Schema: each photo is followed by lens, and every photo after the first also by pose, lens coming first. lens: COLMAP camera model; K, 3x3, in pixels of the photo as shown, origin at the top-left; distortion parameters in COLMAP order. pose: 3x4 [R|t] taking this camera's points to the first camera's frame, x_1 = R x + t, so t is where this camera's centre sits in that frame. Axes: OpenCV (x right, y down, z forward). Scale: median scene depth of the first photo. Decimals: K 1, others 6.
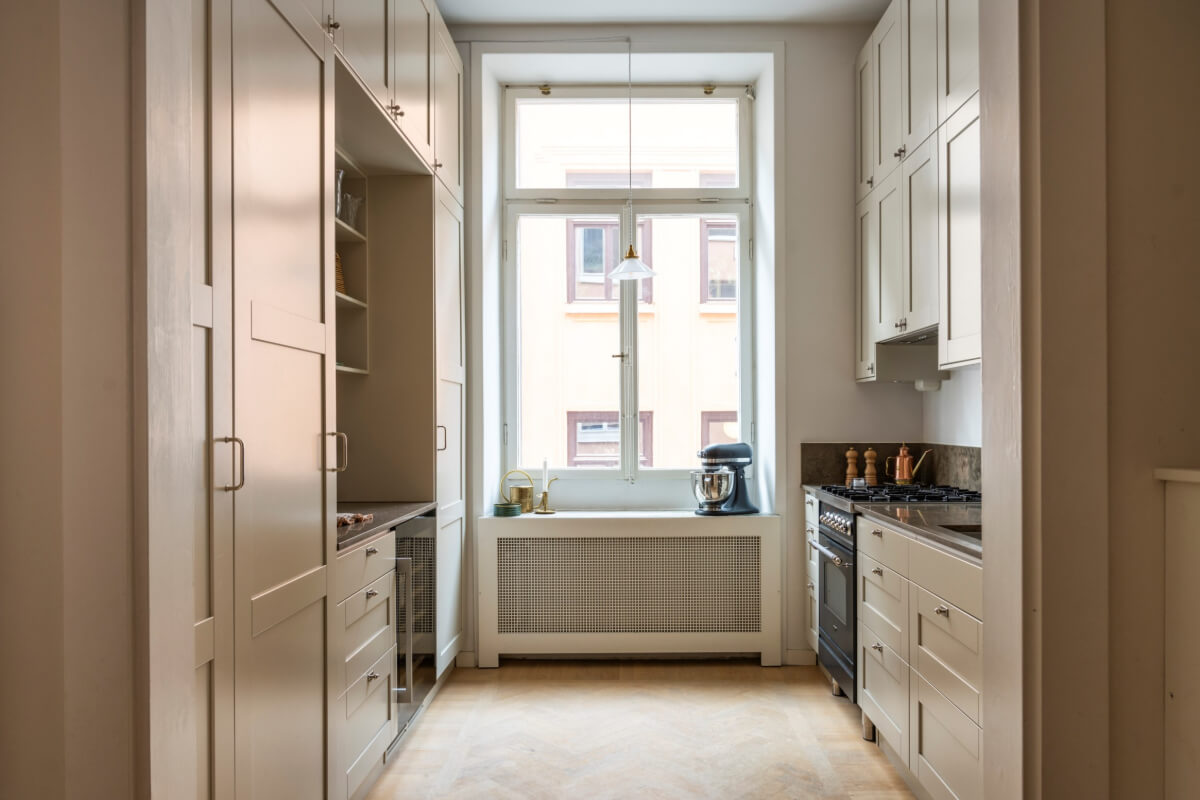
lens RADIAL K [[888.8, 0, 600.0], [0, 888.8, 400.0], [0, 0, 1]] dist [-0.003644, -0.001052]
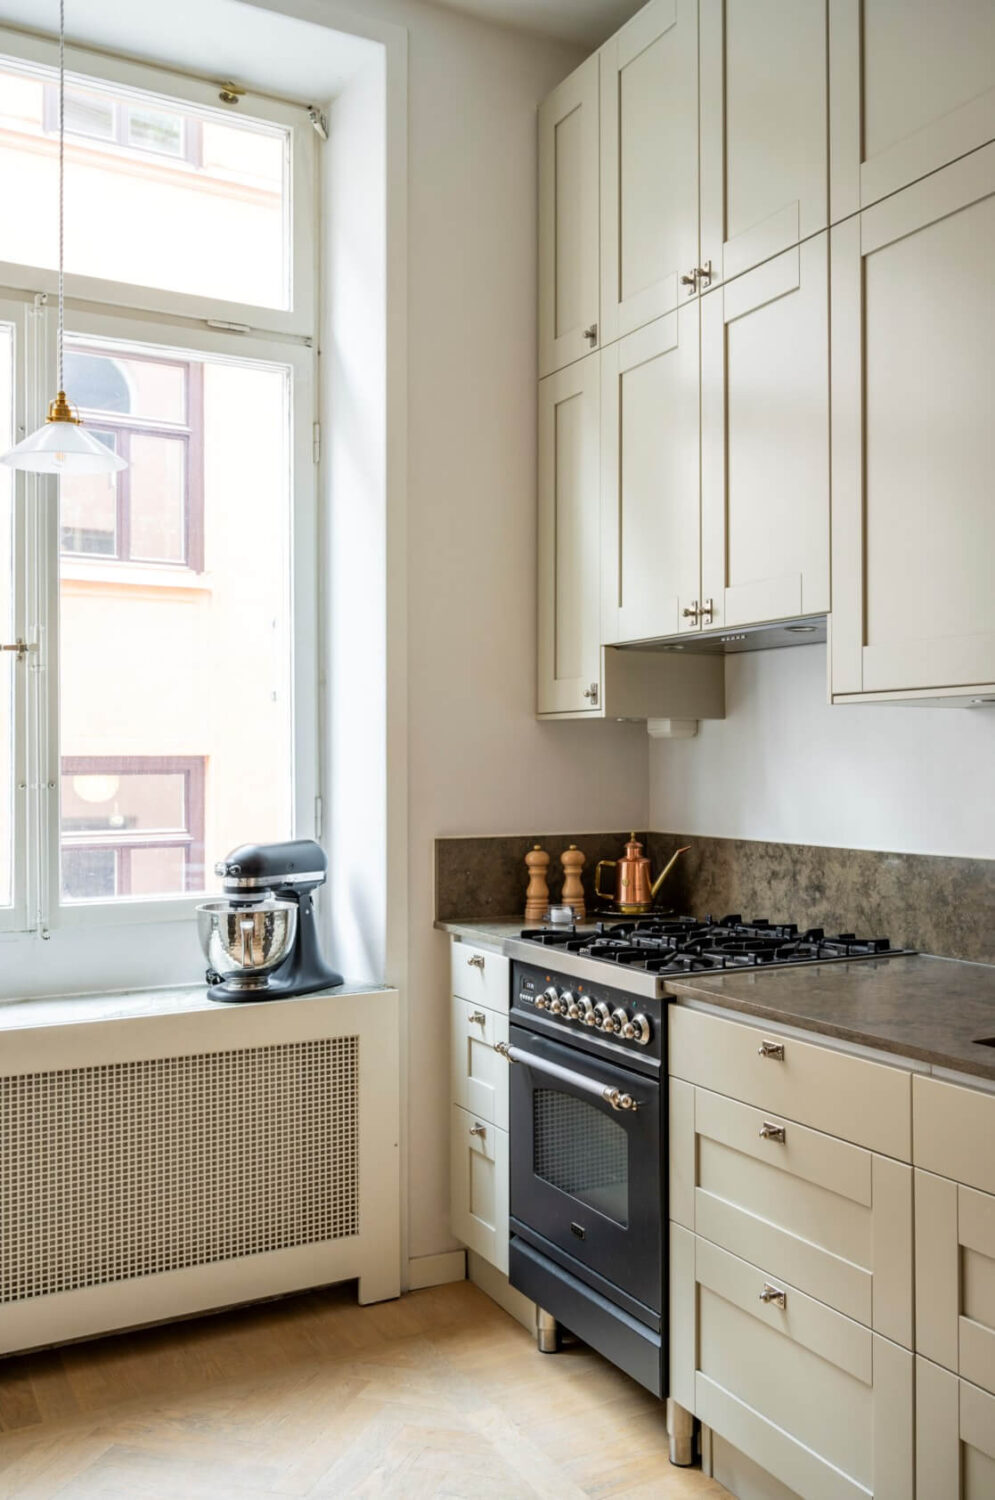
lens RADIAL K [[1111.0, 0, 430.0], [0, 1111.0, 726.2], [0, 0, 1]] dist [-0.003644, -0.001052]
pose [[0.822465, 0.008256, 0.568756, -0.137719], [-0.011000, 0.999939, 0.001393, -0.016314], [-0.568710, -0.007402, 0.822505, 0.507243]]
